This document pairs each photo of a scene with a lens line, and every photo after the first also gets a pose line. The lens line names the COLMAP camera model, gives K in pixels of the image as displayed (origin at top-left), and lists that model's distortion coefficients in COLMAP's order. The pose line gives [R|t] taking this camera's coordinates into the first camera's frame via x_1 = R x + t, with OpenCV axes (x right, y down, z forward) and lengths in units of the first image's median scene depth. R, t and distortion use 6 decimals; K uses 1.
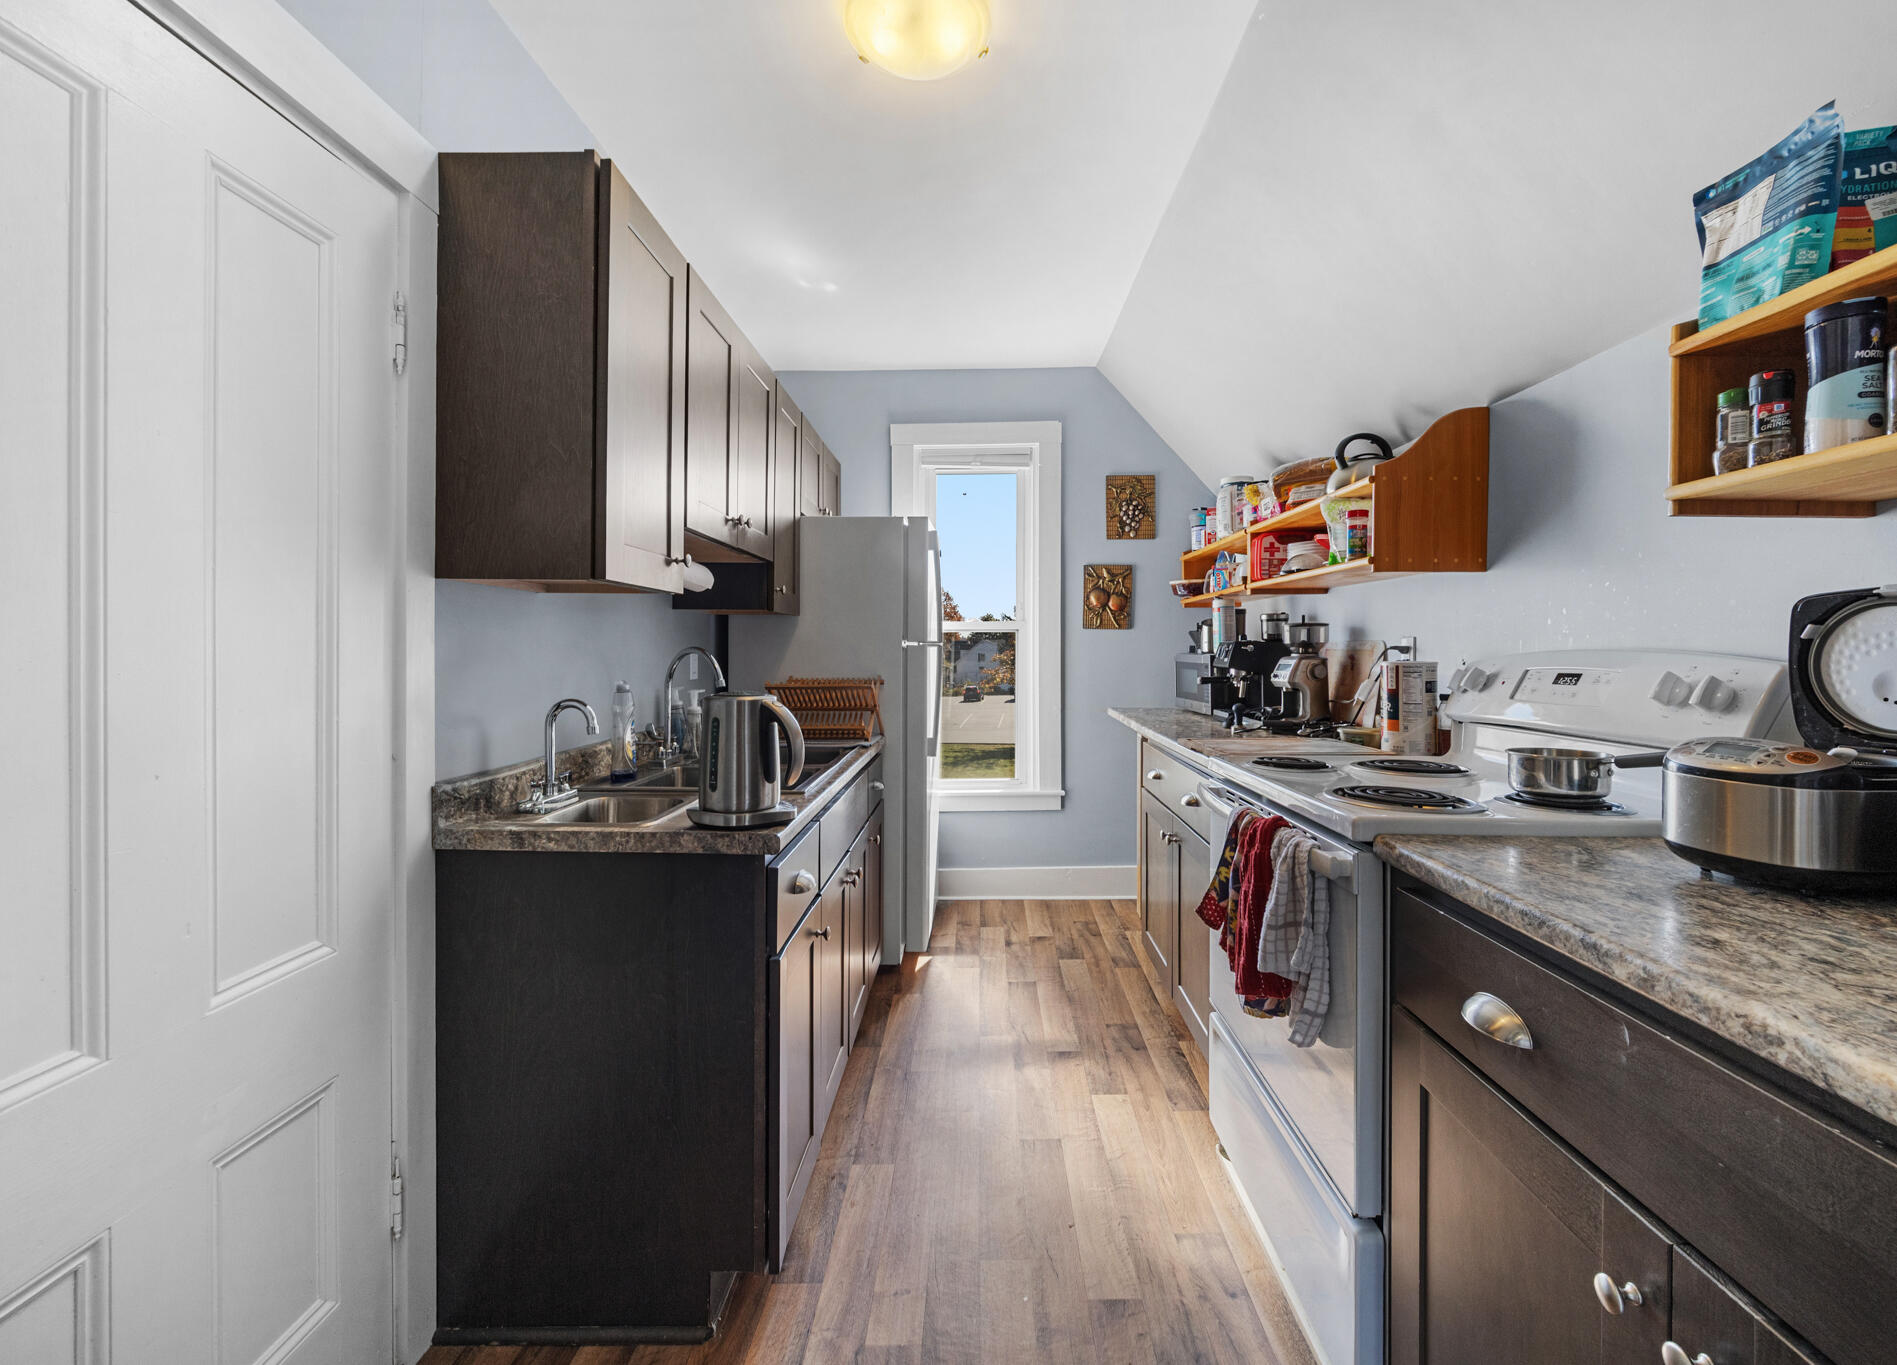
lens RADIAL K [[776.0, 0, 953.2], [0, 776.0, 663.6], [0, 0, 1]] dist [0.000463, 0.000044]
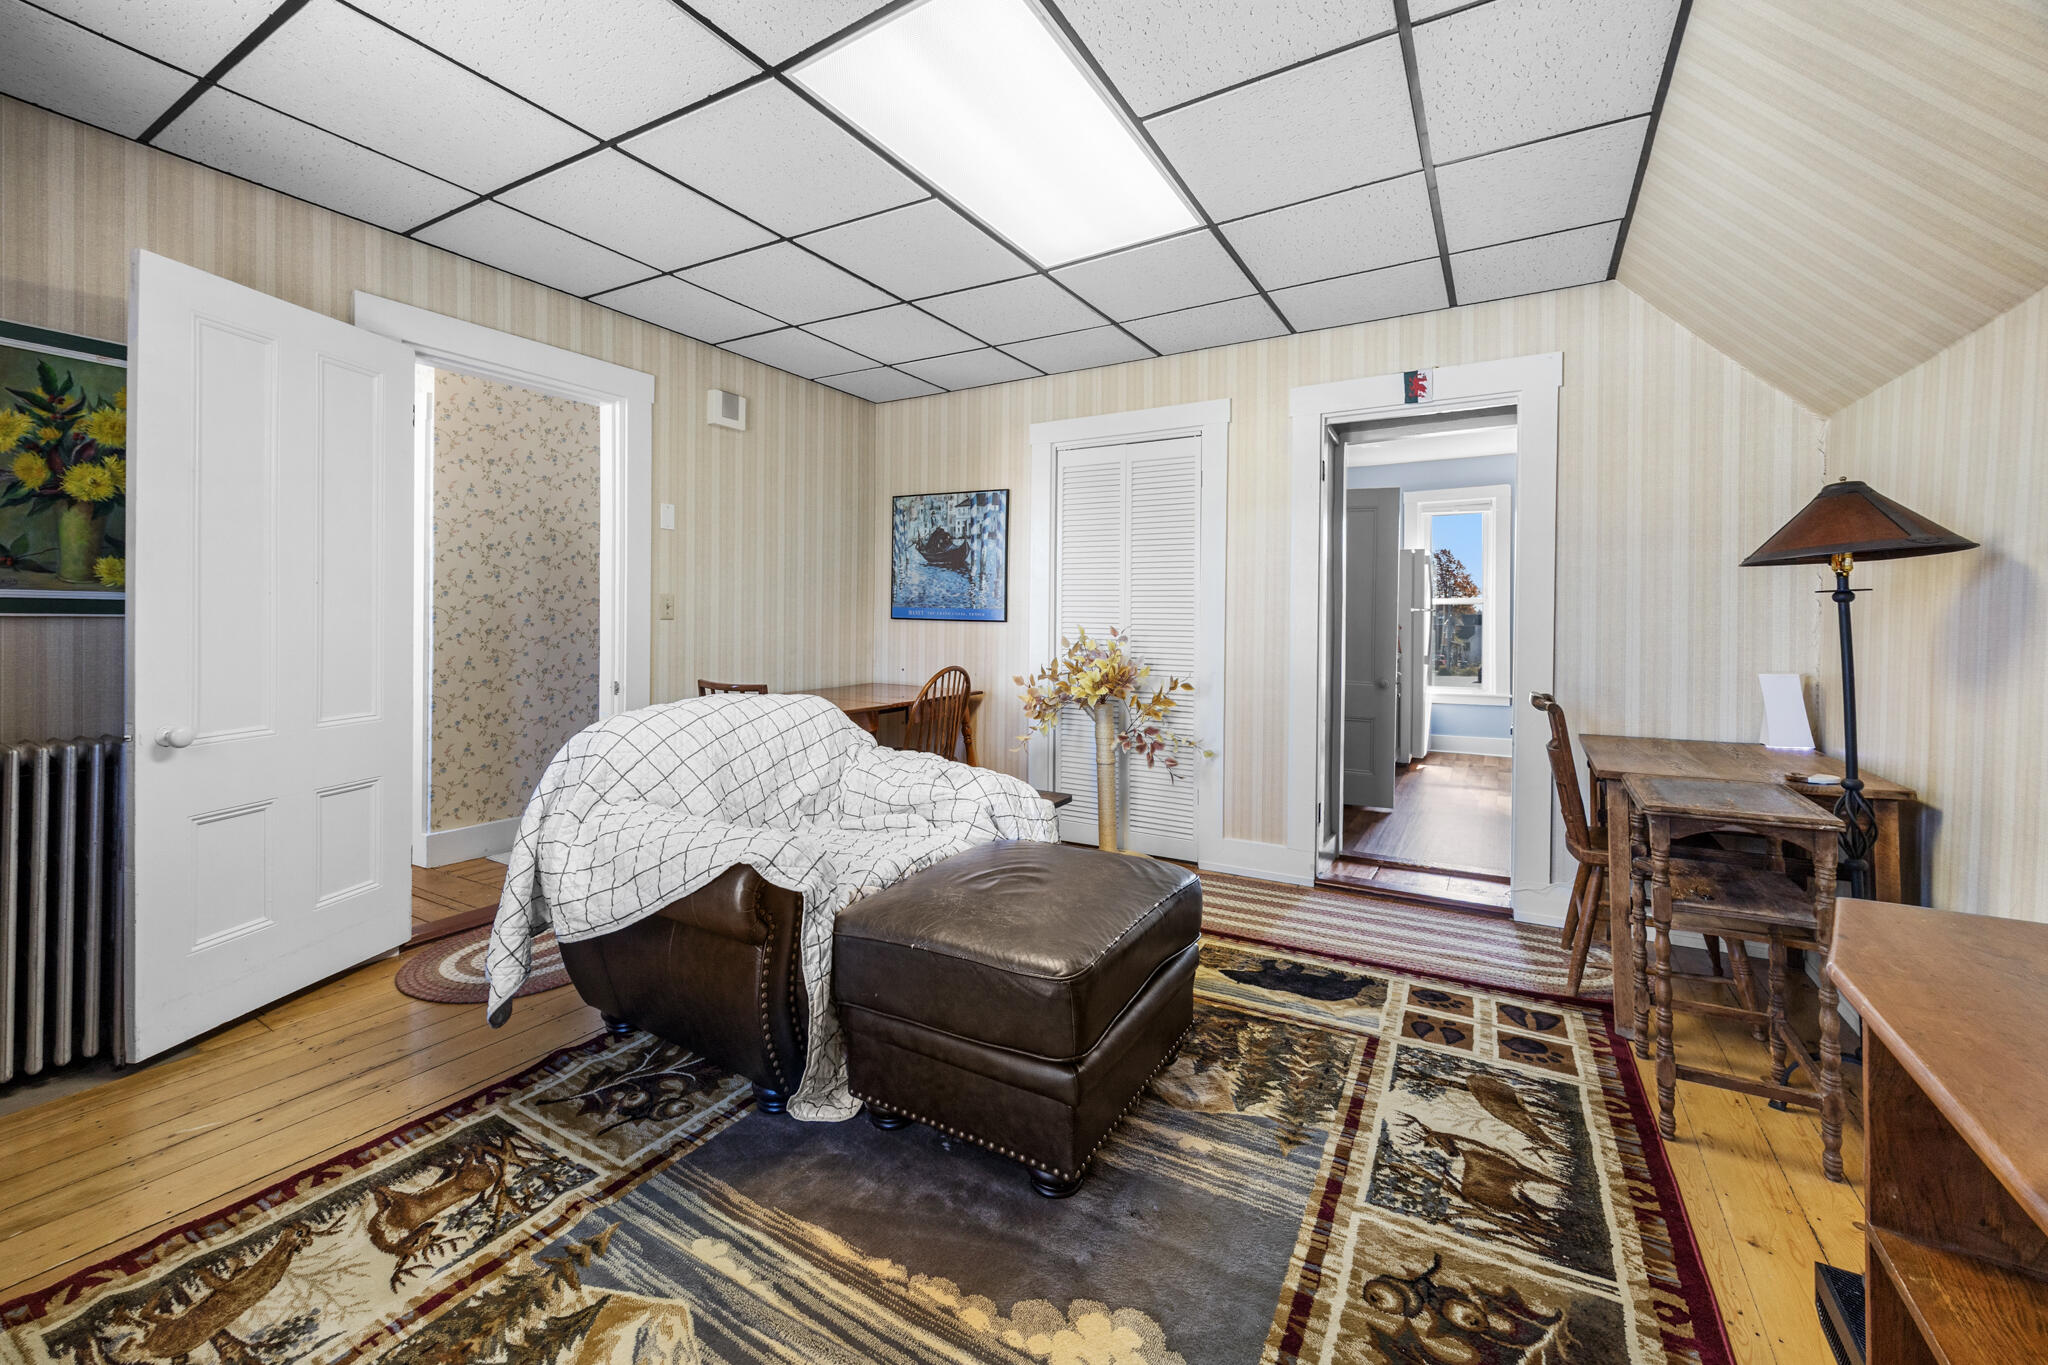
lens RADIAL K [[813.0, 0, 1015.3], [0, 813.0, 628.6], [0, 0, 1]] dist [-0.001299, -0.000143]
pose [[0.879744, 0.001926, -0.475444, 0.050753], [-0.002785, 0.999996, -0.001102, 0.030863], [0.475440, 0.002293, 0.879745, -2.031982]]
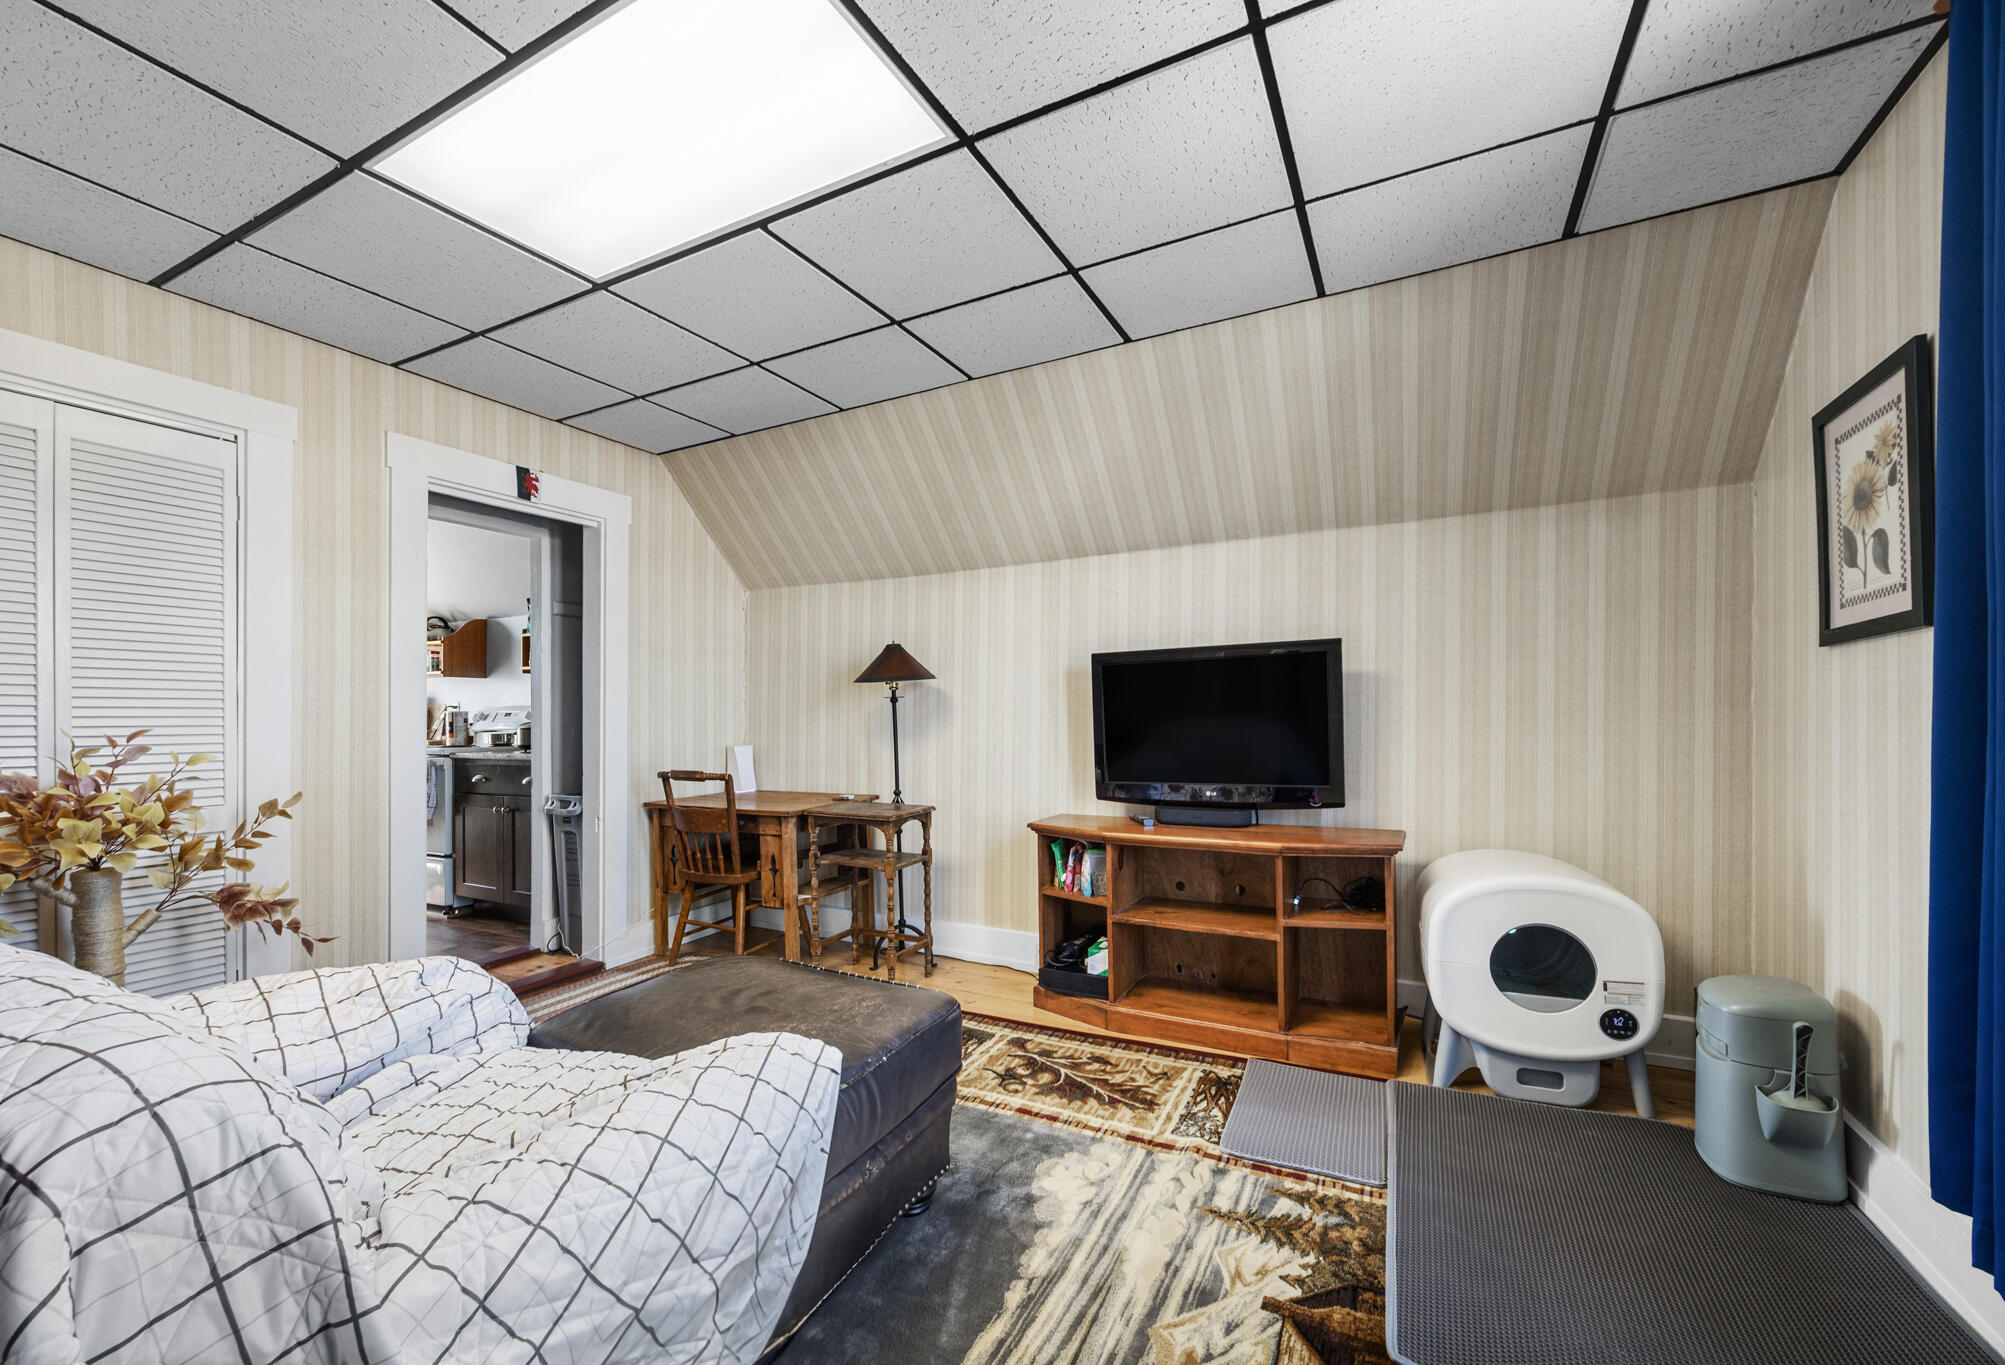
lens RADIAL K [[812.7, 0, 1003.1], [0, 812.7, 697.7], [0, 0, 1]] dist [0.000482, 0.000131]
pose [[0.410567, 0.008741, 0.911788, -1.141994], [0.013479, 0.999787, -0.015654, 0.019216], [-0.911731, 0.018717, 0.410362, -1.781011]]
